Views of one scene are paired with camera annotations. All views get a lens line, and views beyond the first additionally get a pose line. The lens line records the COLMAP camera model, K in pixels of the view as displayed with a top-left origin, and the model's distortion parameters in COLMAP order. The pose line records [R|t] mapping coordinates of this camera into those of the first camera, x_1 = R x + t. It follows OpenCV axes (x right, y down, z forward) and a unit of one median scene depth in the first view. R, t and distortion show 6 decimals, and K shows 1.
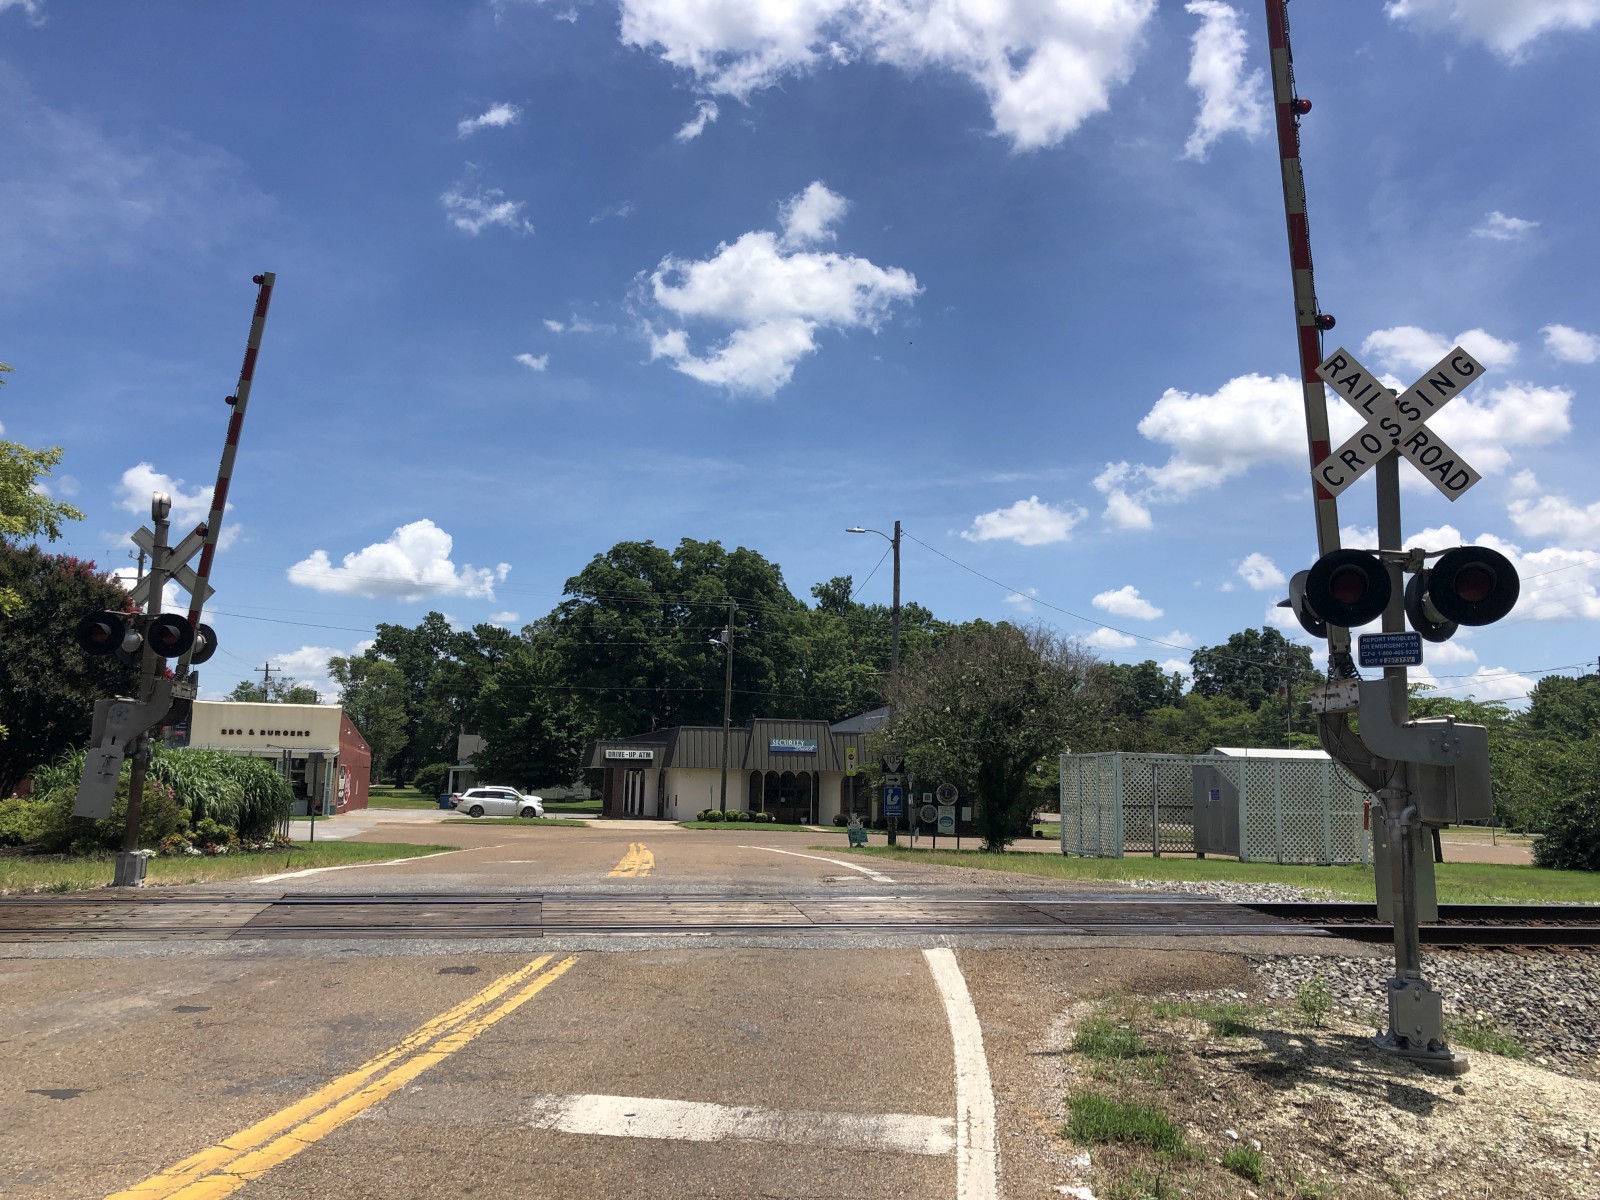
lens RADIAL K [[1284.4, 0, 821.6], [0, 1284.4, 606.3], [0, 0, 1]] dist [0.053283, -0.013504]
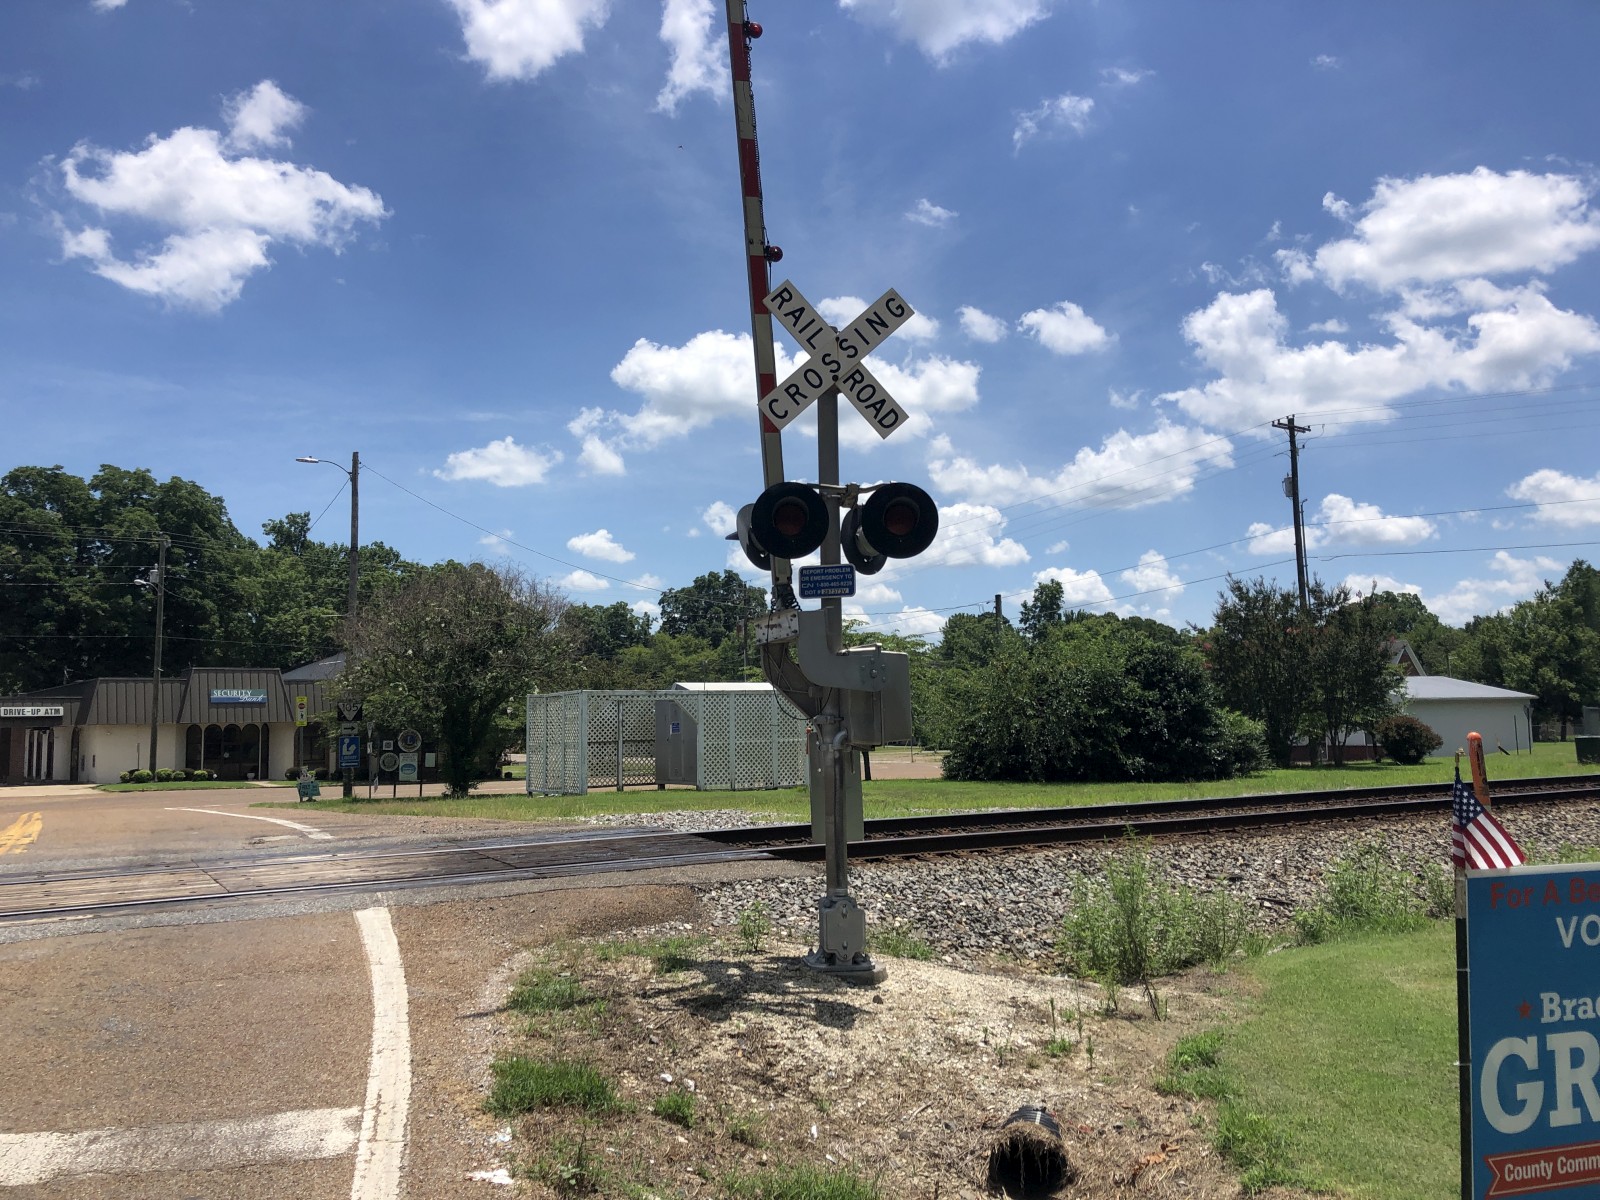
lens RADIAL K [[1279.8, 0, 766.3], [0, 1279.8, 600.7], [0, 0, 1]] dist [0.065149, -0.056627]
pose [[0.935512, -0.003187, 0.353281, 0.008061], [-0.010973, 0.999215, 0.038070, 0.002902], [-0.353125, -0.039491, 0.934742, 0.016118]]
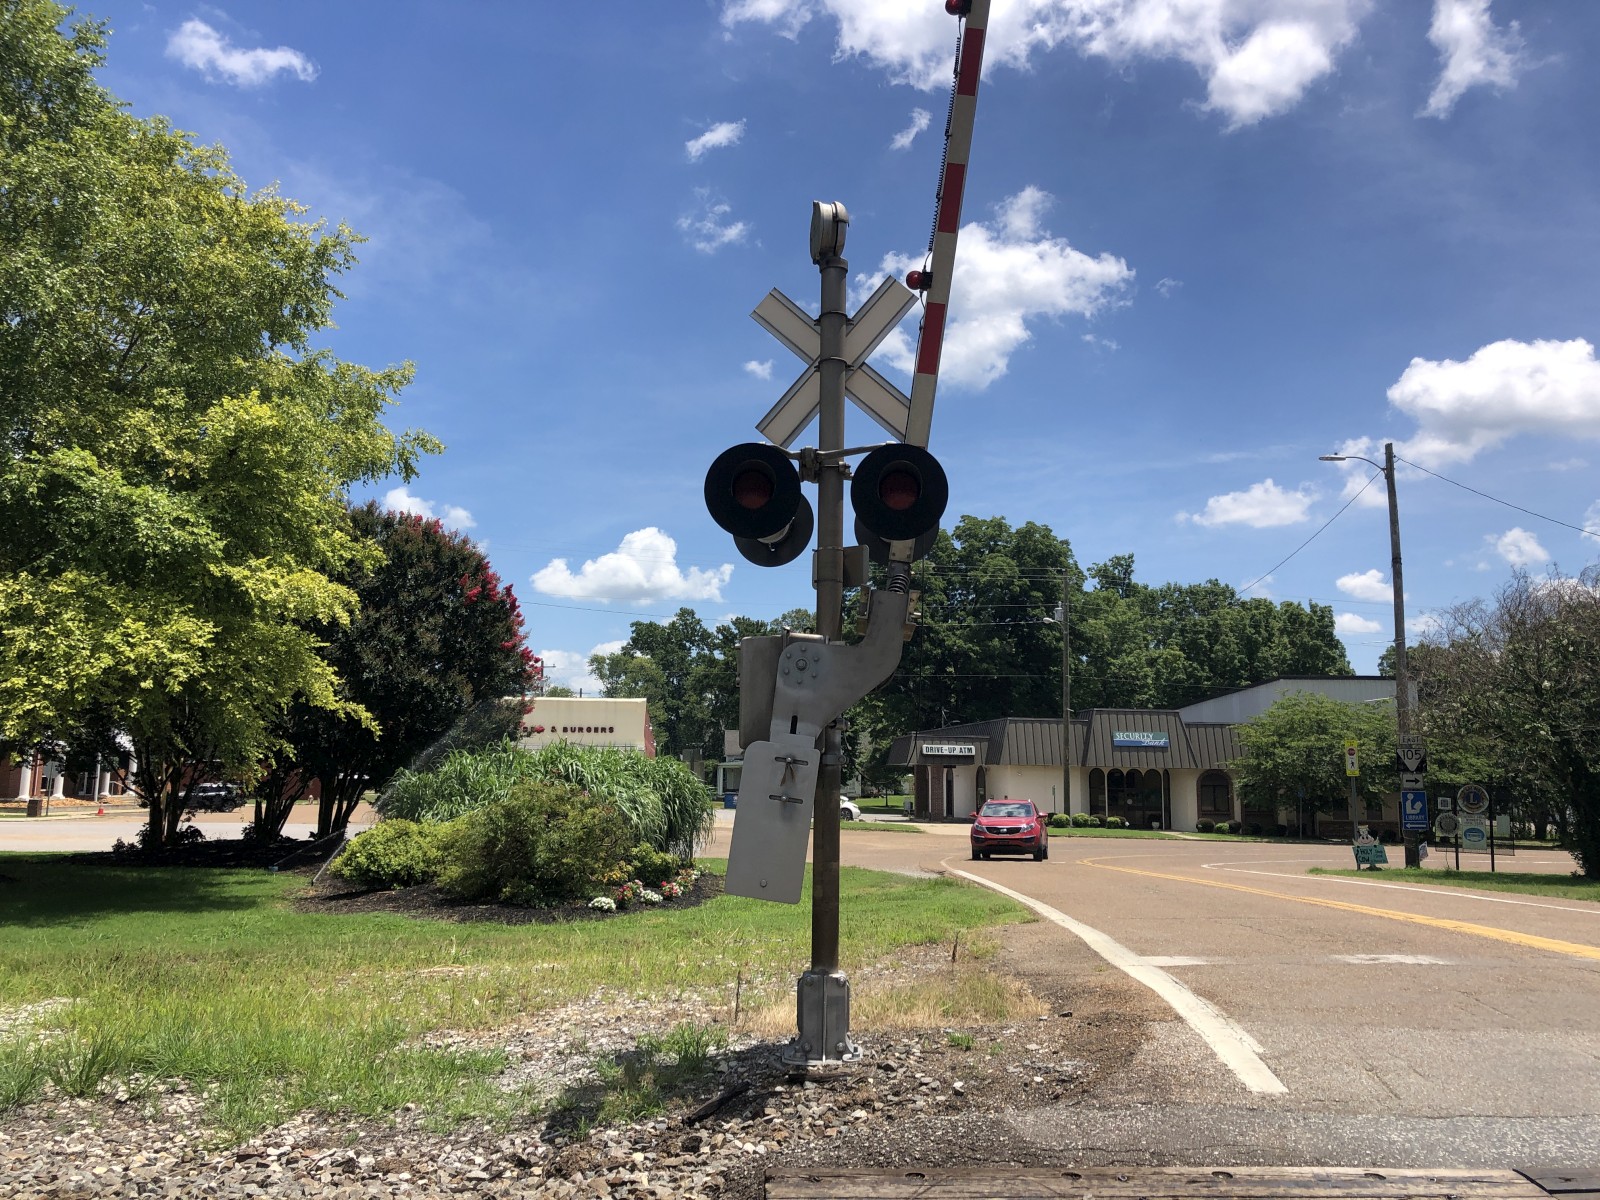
lens RADIAL K [[1267.5, 0, 800.7], [0, 1267.5, 559.5], [0, 0, 1]] dist [-0.032127, -0.005843]
pose [[0.983555, -0.031697, -0.177803, -0.155824], [0.025477, 0.998985, -0.037158, 0.023961], [0.178801, 0.032017, 0.983364, 0.207191]]
